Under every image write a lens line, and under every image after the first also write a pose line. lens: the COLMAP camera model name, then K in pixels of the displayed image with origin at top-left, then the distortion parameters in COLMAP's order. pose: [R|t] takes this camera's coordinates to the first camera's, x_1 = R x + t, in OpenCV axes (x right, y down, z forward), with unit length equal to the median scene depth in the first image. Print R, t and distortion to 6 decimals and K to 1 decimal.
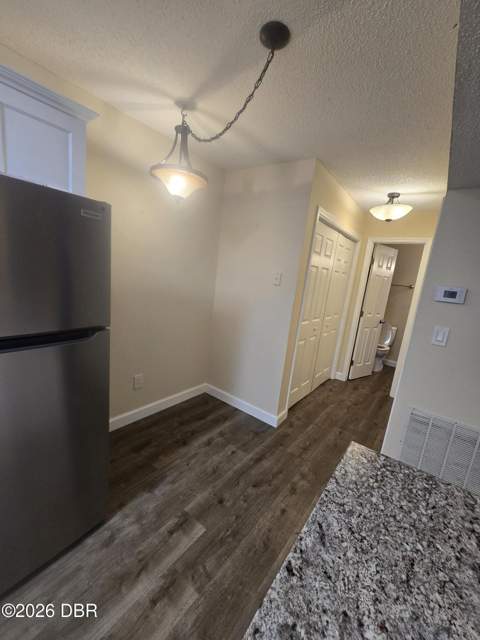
lens RADIAL K [[263.1, 0, 241.8], [0, 263.1, 320.7], [0, 0, 1]] dist [-0.007080, 0.002089]
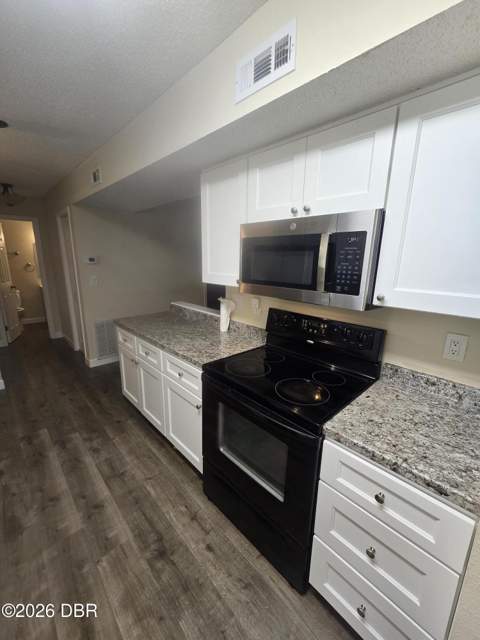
lens RADIAL K [[263.1, 0, 241.7], [0, 263.1, 320.0], [0, 0, 1]] dist [-0.007080, 0.002089]
pose [[0.161488, -0.329281, 0.930320, -1.048125], [0.178928, 0.936839, 0.300530, -0.068677], [-0.970519, 0.117929, 0.210206, -0.480504]]
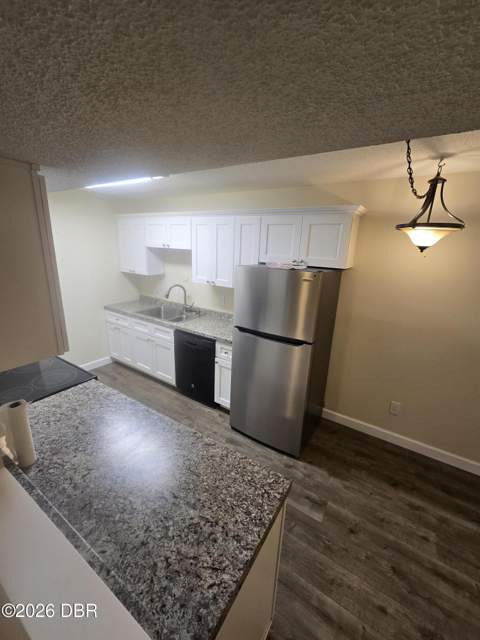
lens RADIAL K [[263.1, 0, 242.5], [0, 263.1, 319.7], [0, 0, 1]] dist [-0.007080, 0.002089]
pose [[0.078047, 0.166499, -0.982948, 0.780113], [-0.217611, 0.965026, 0.146185, -0.197792], [0.972910, 0.202491, 0.111550, 0.270346]]
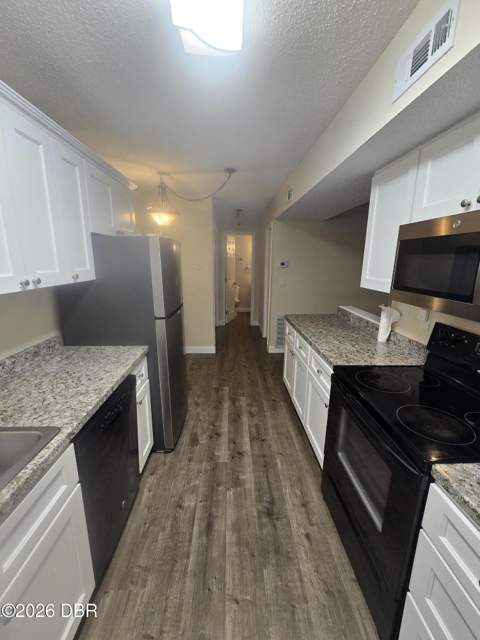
lens RADIAL K [[263.1, 0, 238.9], [0, 263.1, 318.4], [0, 0, 1]] dist [-0.007080, 0.002089]
pose [[0.775499, -0.239439, 0.584183, -1.045138], [0.192142, 0.970910, 0.142879, -0.037557], [-0.601401, 0.001444, 0.798946, -0.680489]]
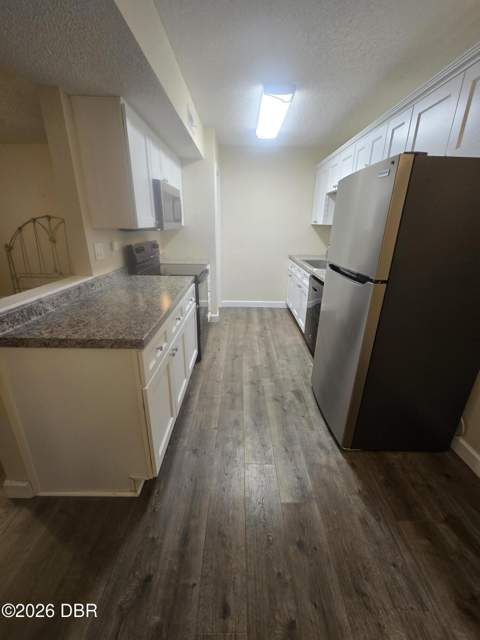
lens RADIAL K [[263.1, 0, 240.4], [0, 263.1, 324.0], [0, 0, 1]] dist [-0.007080, 0.002089]
pose [[-0.792637, 0.097457, -0.601855, 0.419906], [-0.212676, 0.880942, 0.422742, -0.113057], [0.571398, 0.463081, -0.677540, 1.099376]]
